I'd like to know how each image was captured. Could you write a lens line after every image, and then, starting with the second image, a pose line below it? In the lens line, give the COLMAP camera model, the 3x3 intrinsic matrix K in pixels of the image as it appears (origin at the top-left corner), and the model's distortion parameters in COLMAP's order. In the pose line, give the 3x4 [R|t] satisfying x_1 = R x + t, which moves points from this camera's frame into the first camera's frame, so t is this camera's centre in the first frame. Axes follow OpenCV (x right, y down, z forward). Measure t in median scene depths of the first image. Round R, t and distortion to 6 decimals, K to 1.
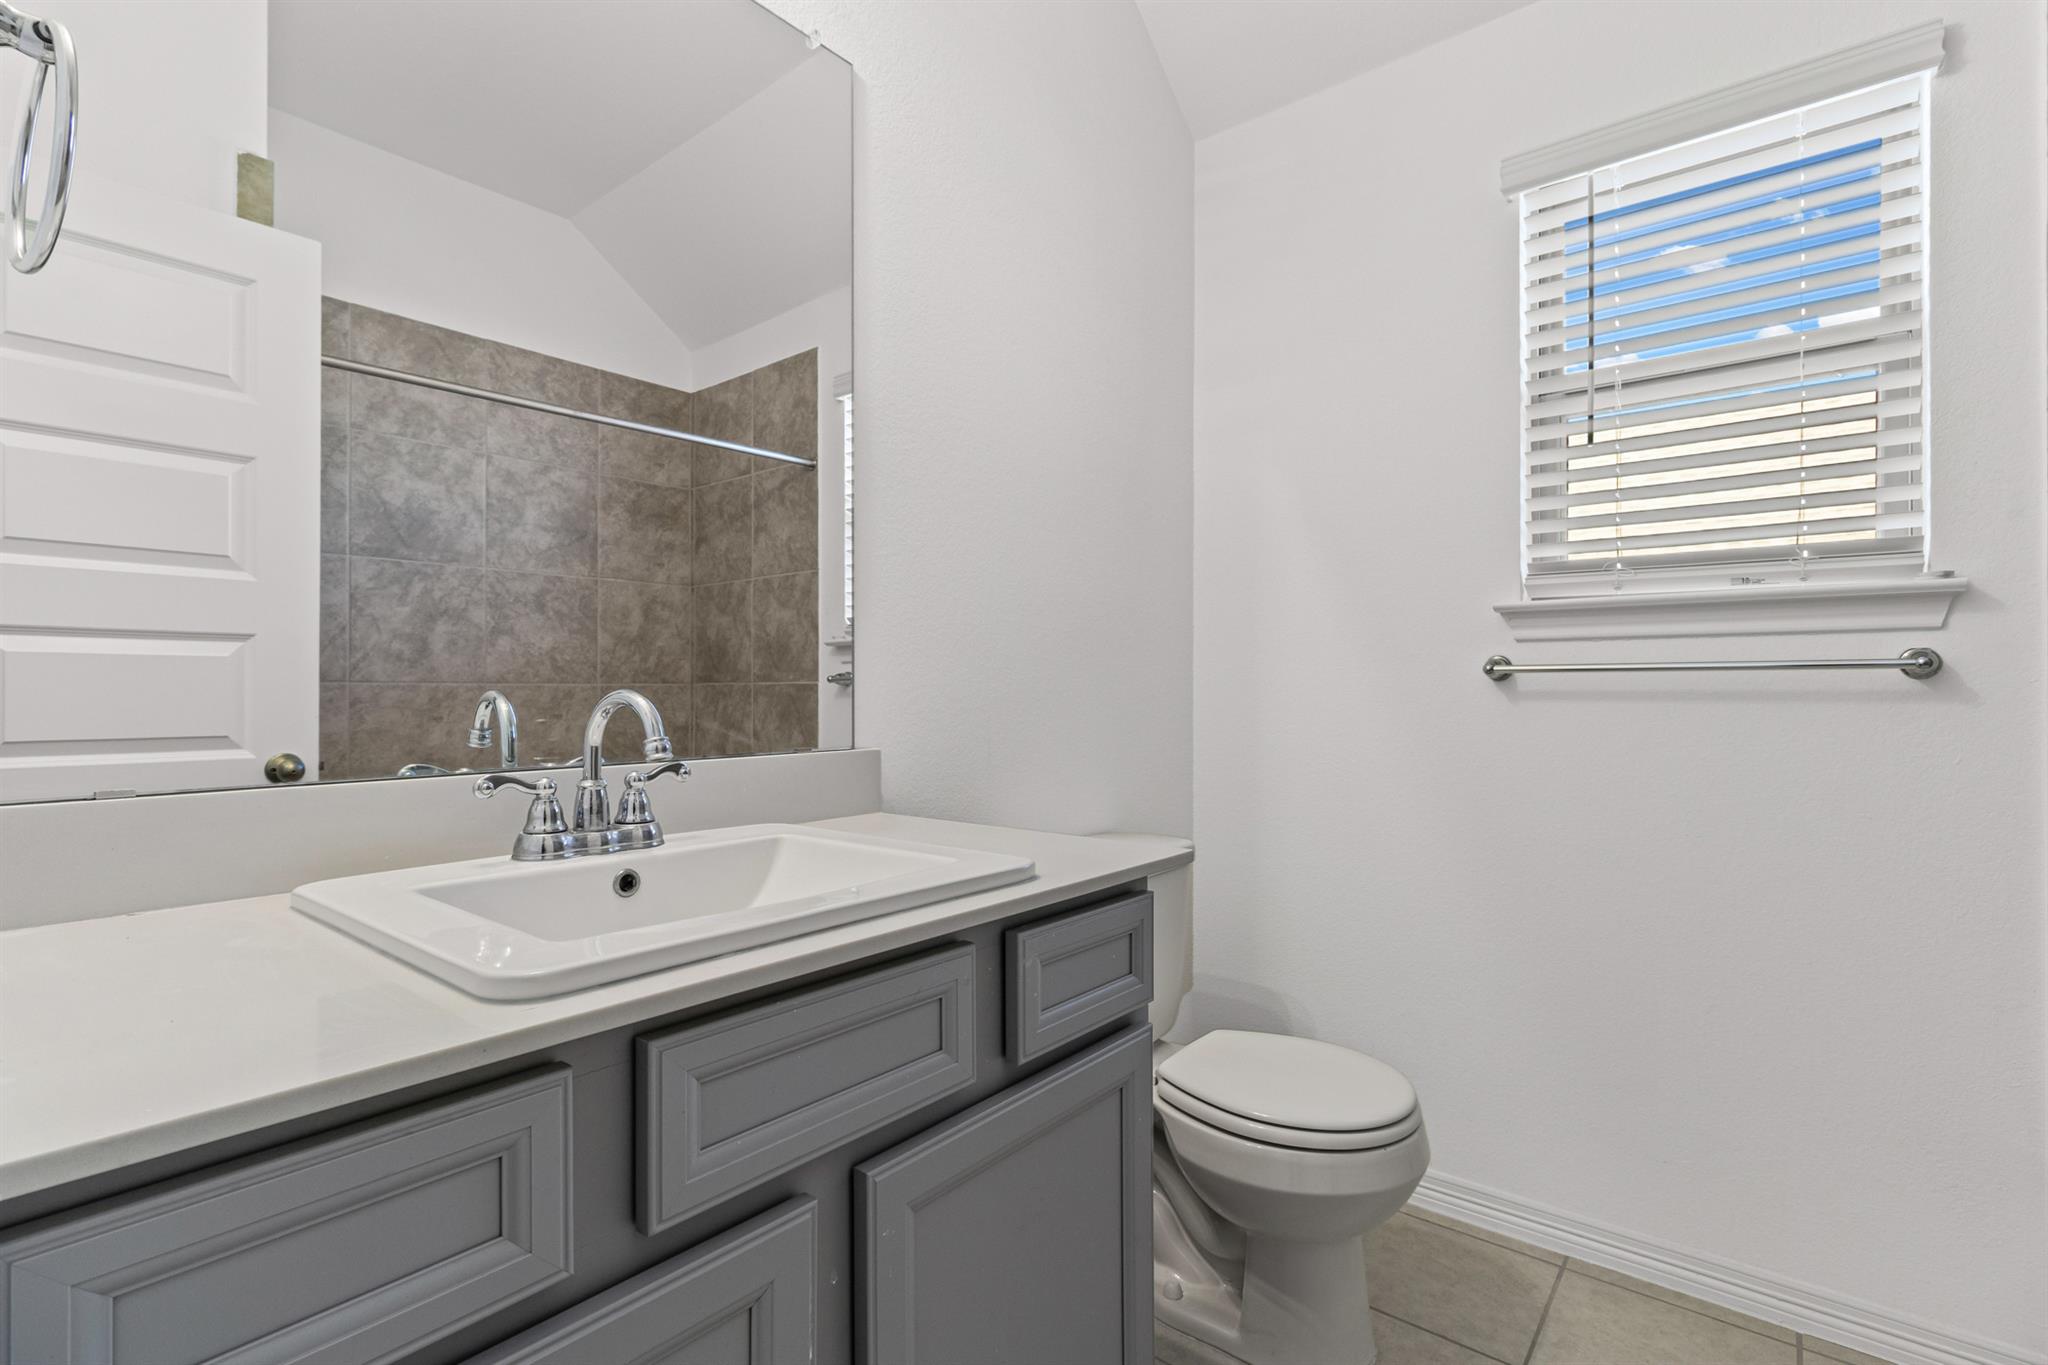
lens RADIAL K [[947.7, 0, 1014.8], [0, 947.7, 679.7], [0, 0, 1]] dist [-0.000789, -0.000088]
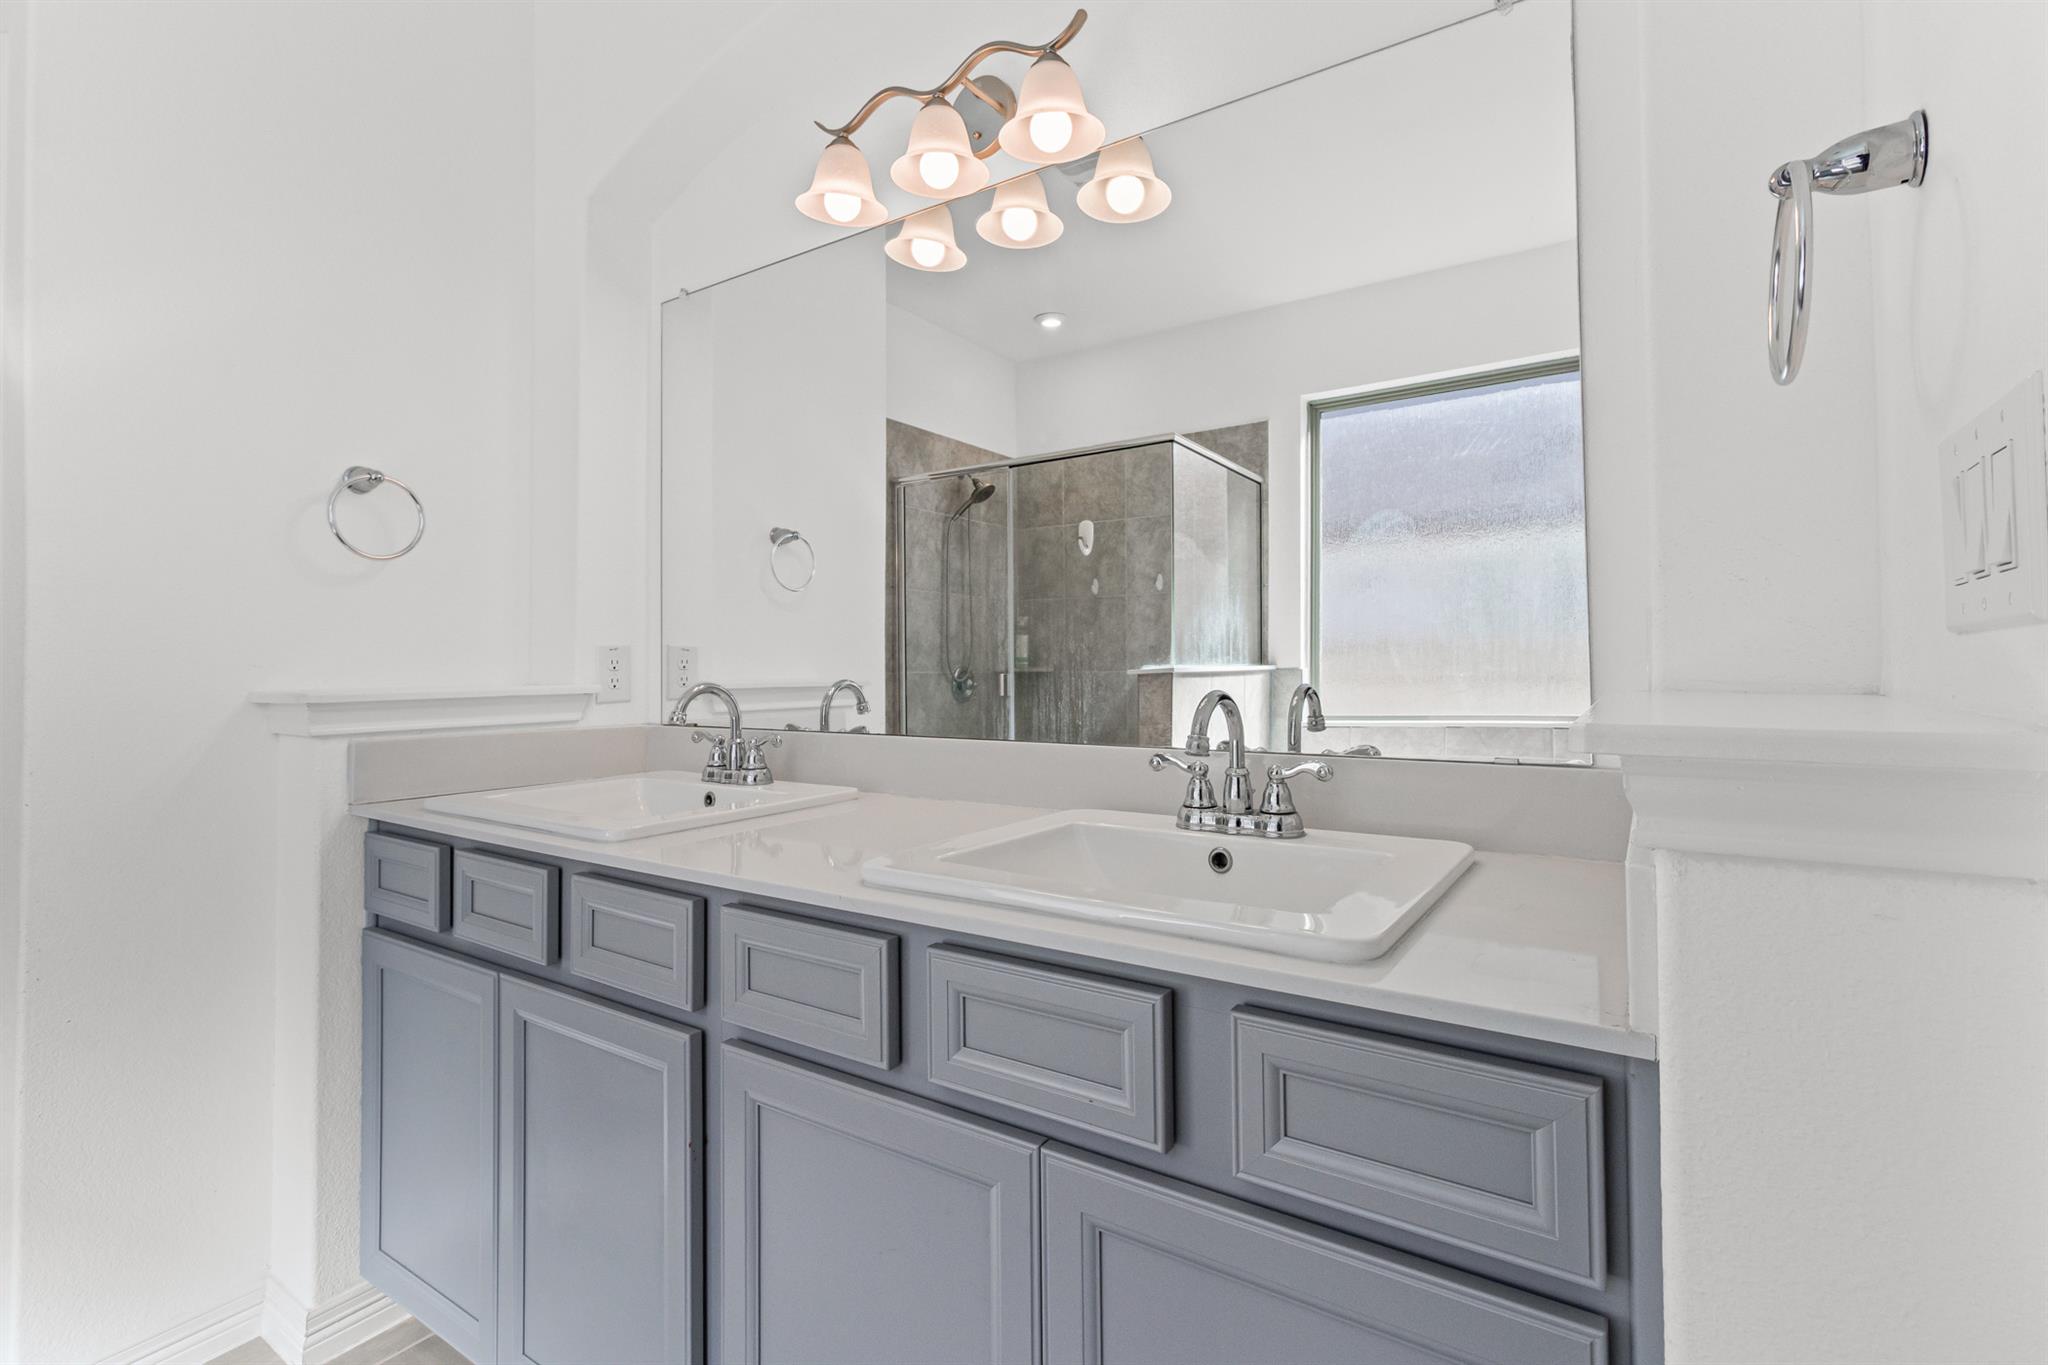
lens RADIAL K [[947.7, 0, 1014.8], [0, 947.7, 679.7], [0, 0, 1]] dist [-0.000789, -0.000088]
pose [[0.095095, 0.000900, -0.995468, 0.623971], [0.018151, 0.999832, 0.002638, 0.005698], [0.995303, -0.018319, 0.095063, 0.693269]]
